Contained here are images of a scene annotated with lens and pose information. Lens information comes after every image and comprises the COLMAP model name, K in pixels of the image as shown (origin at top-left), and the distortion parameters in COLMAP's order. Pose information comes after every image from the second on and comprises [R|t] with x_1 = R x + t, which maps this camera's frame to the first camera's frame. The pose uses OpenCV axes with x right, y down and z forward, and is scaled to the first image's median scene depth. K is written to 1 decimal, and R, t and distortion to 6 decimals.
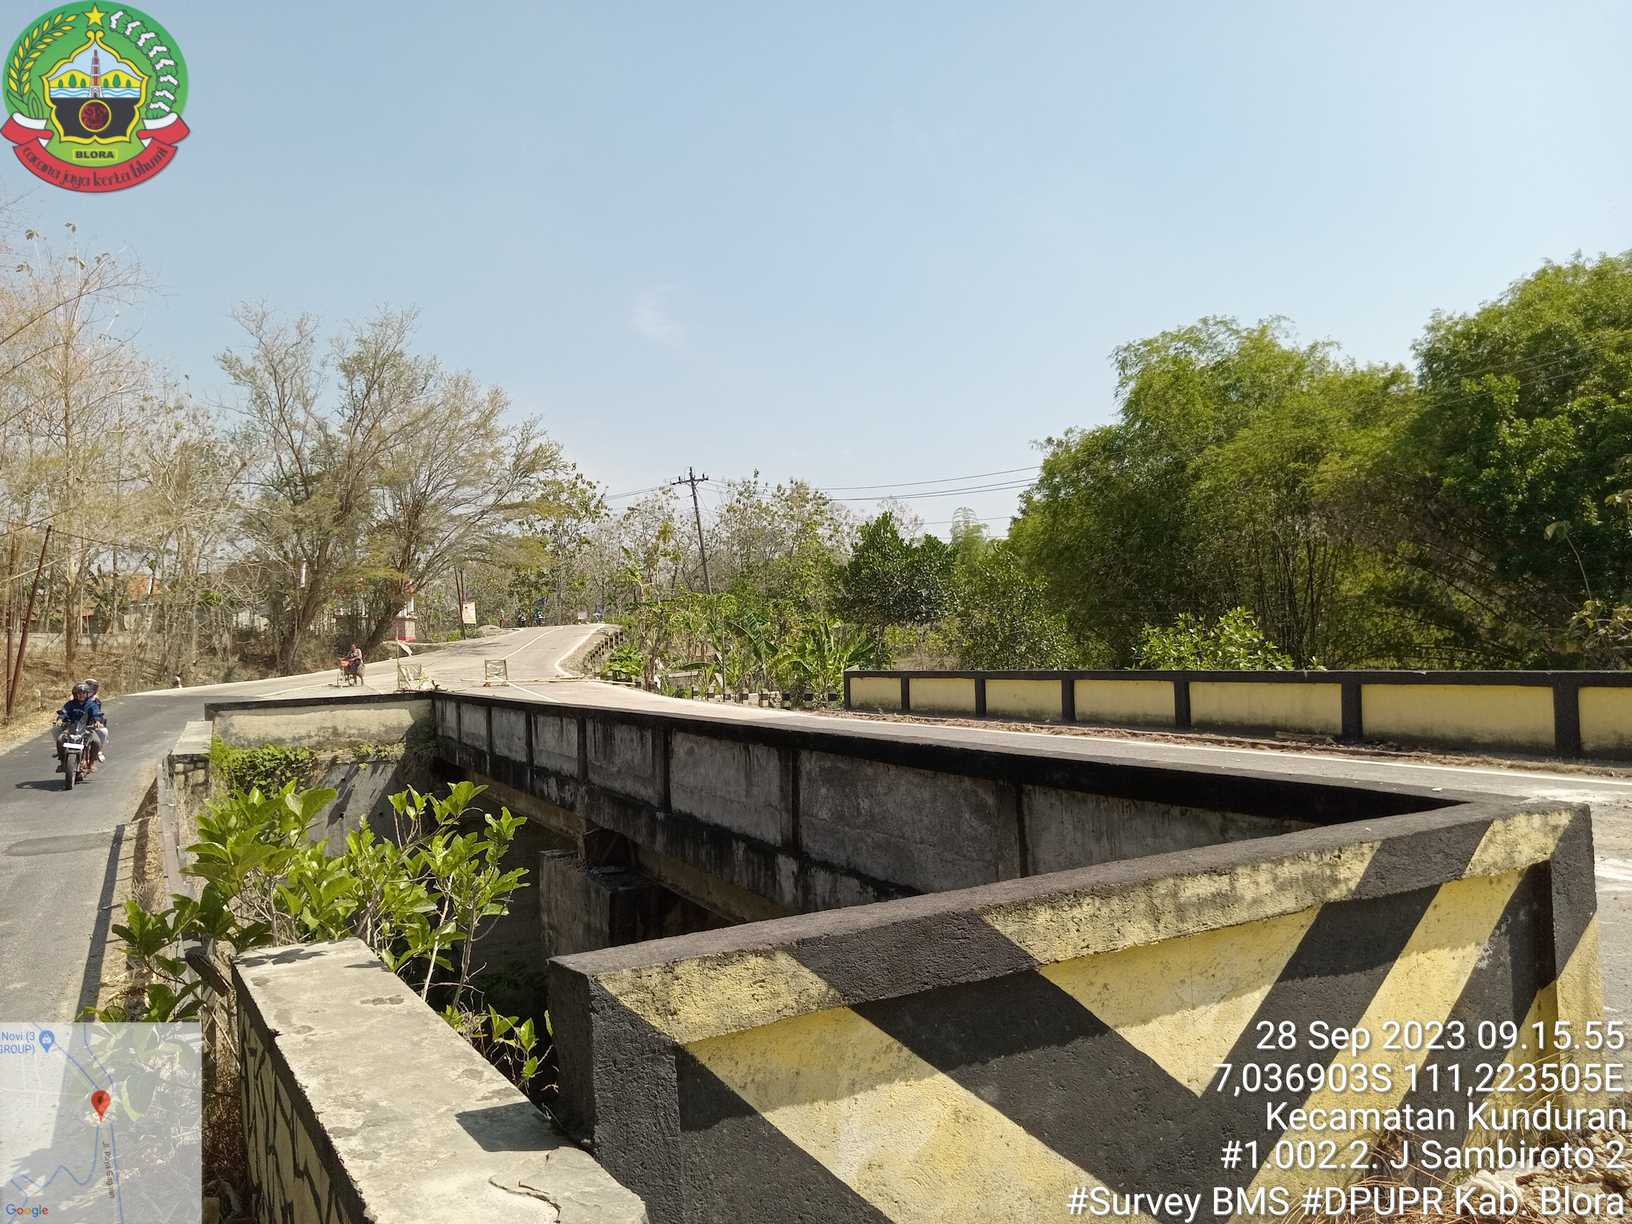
lens RADIAL K [[1230.2, 0, 809.8], [0, 1230.2, 629.4], [0, 0, 1]] dist [0.072650, -0.157841]
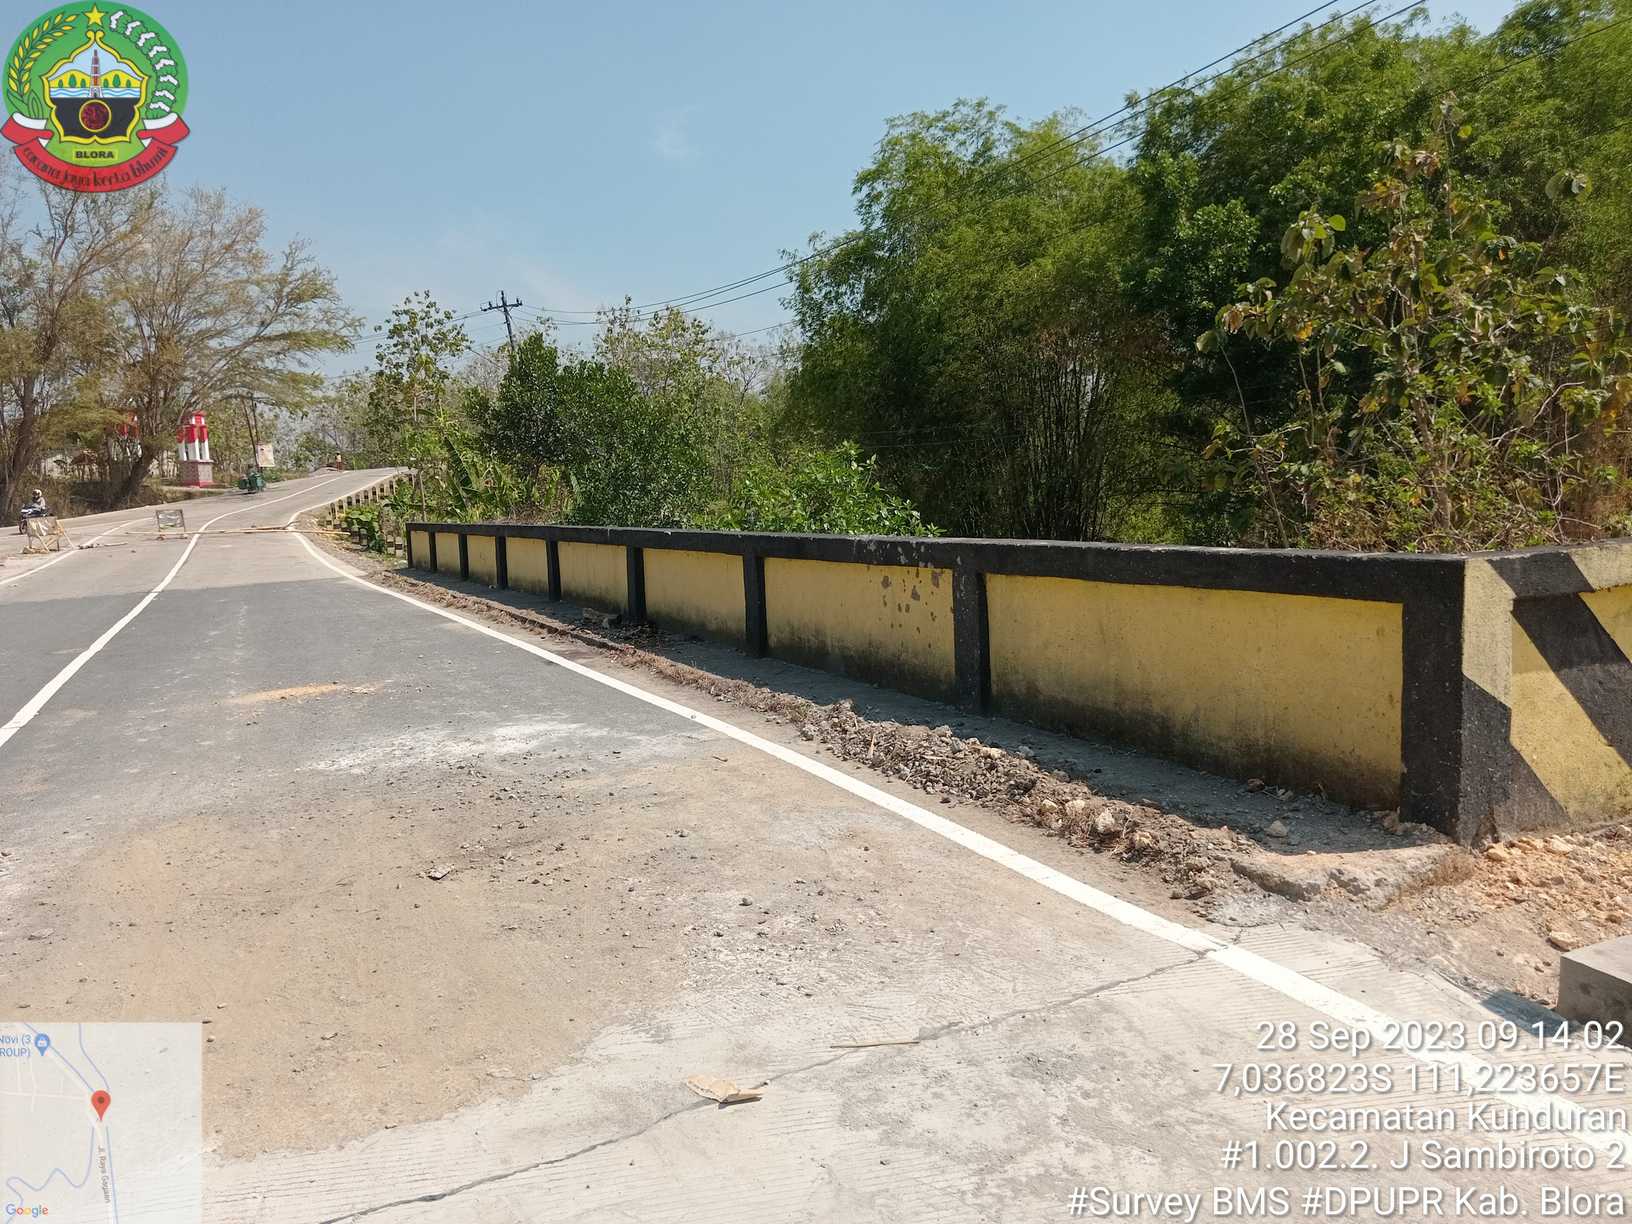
lens RADIAL K [[1237.6, 0, 811.9], [0, 1237.6, 613.6], [0, 0, 1]] dist [0.067017, -0.117398]
pose [[0.999790, -0.016312, 0.012382, 0.373901], [0.014722, 0.992772, 0.119109, -0.002978], [-0.014235, -0.118902, 0.992804, 0.148699]]
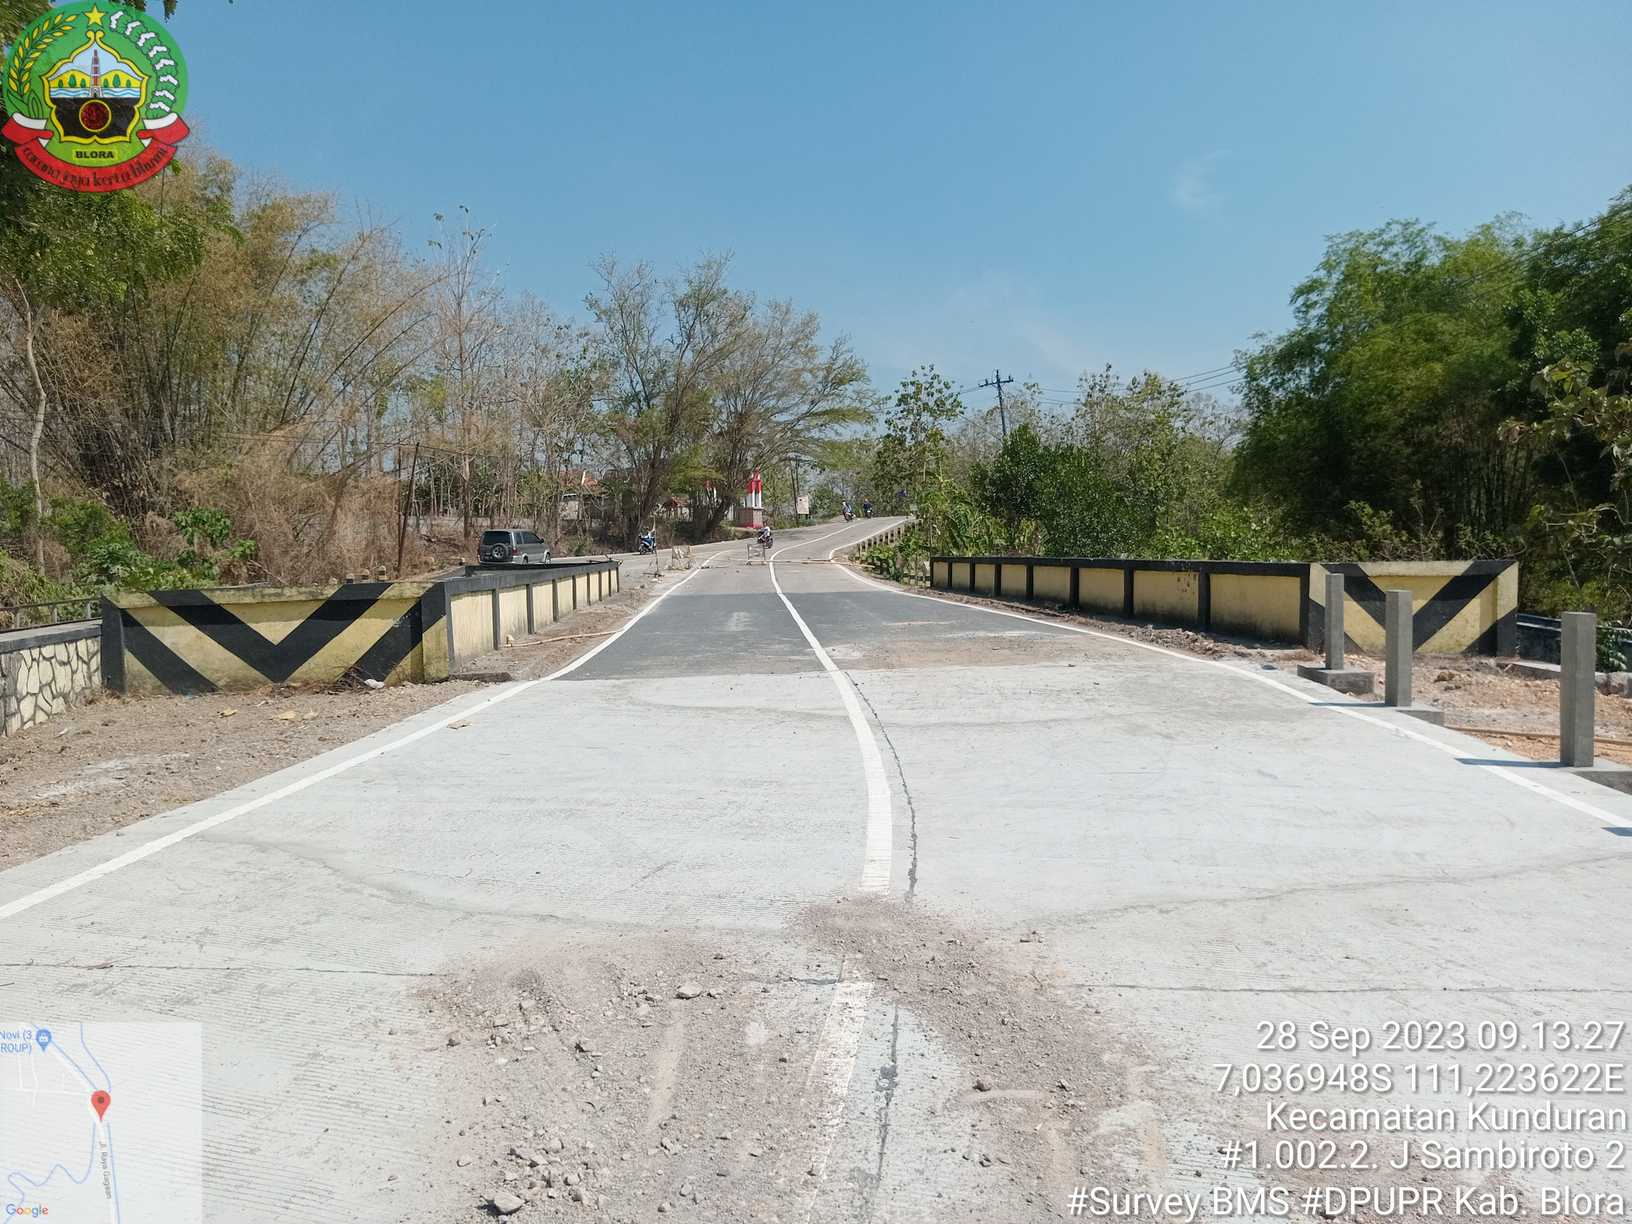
lens RADIAL K [[1237.6, 0, 811.9], [0, 1237.6, 613.6], [0, 0, 1]] dist [0.067017, -0.117398]
pose [[0.935460, 0.039888, -0.351174, 0.451492], [-0.013063, 0.996834, 0.078429, -0.007288], [0.353191, -0.068780, 0.933020, -0.285641]]
